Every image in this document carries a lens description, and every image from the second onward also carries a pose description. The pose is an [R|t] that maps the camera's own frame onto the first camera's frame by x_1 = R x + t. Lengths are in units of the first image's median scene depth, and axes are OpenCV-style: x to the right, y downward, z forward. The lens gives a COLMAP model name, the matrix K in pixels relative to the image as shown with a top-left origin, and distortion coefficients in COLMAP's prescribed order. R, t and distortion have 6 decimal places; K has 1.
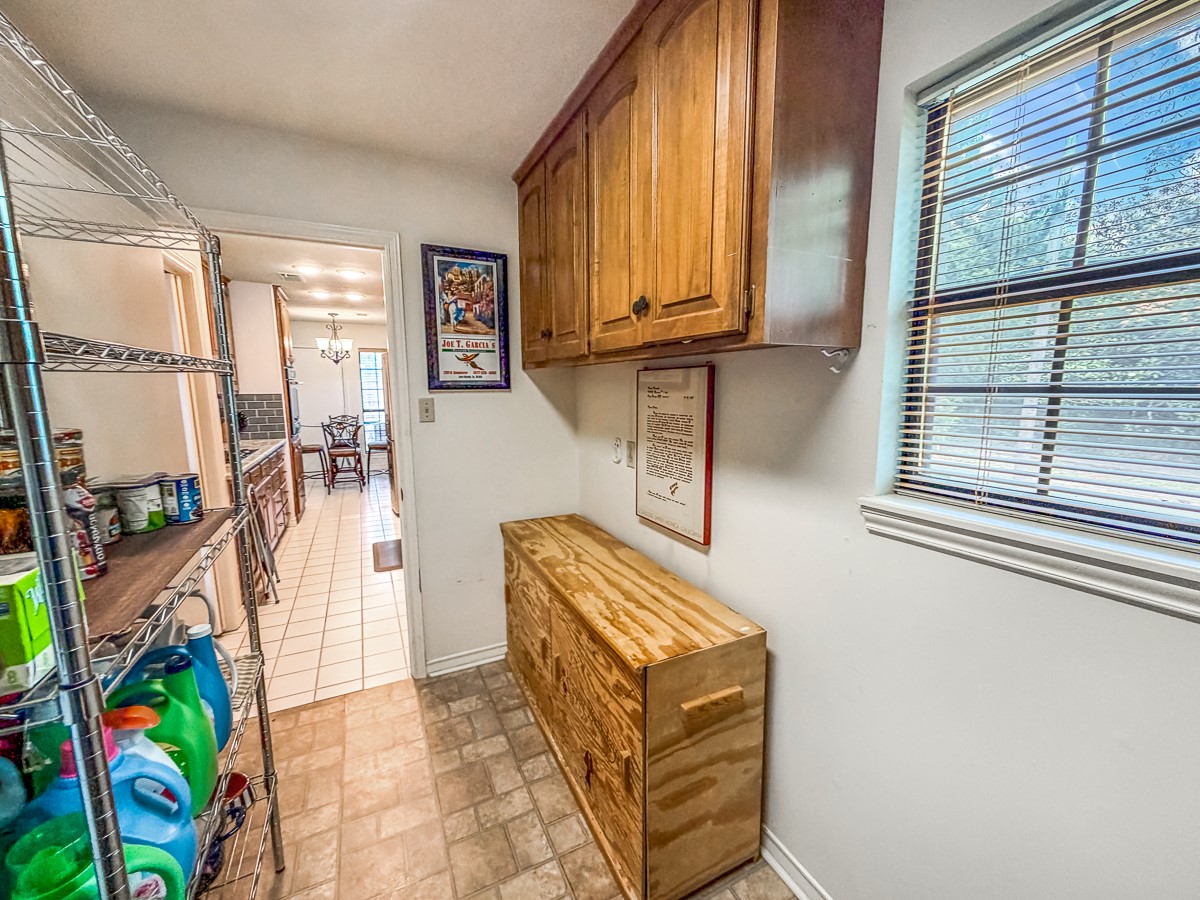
lens RADIAL K [[485.4, 0, 598.9], [0, 485.4, 453.7], [0, 0, 1]] dist [-0.000654, -0.000407]
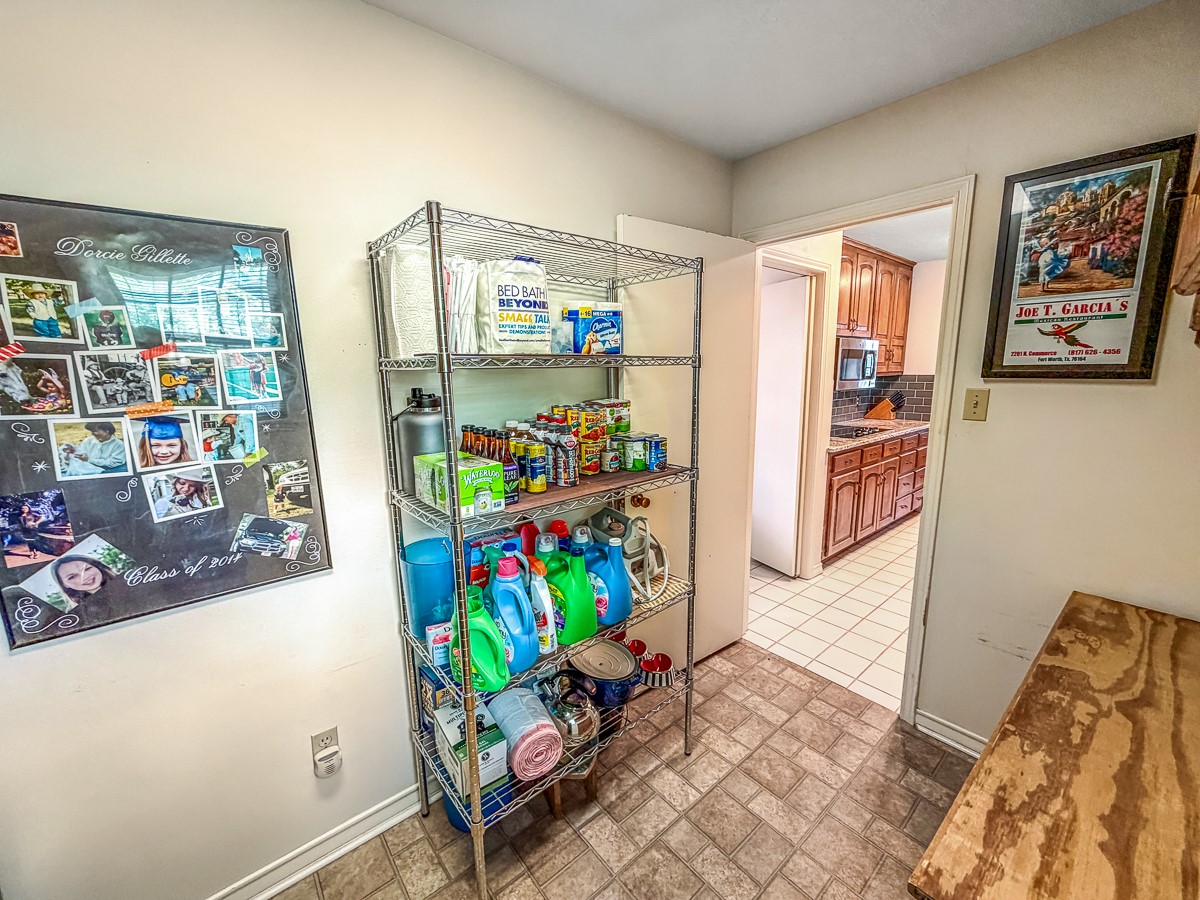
lens RADIAL K [[485.4, 0, 597.9], [0, 485.4, 451.1], [0, 0, 1]] dist [-0.000654, -0.000407]
pose [[0.231410, 0.168056, -0.958231, 0.246997], [-0.126569, 0.981796, 0.141623, -0.050987], [0.964588, 0.088509, 0.248468, 0.248131]]
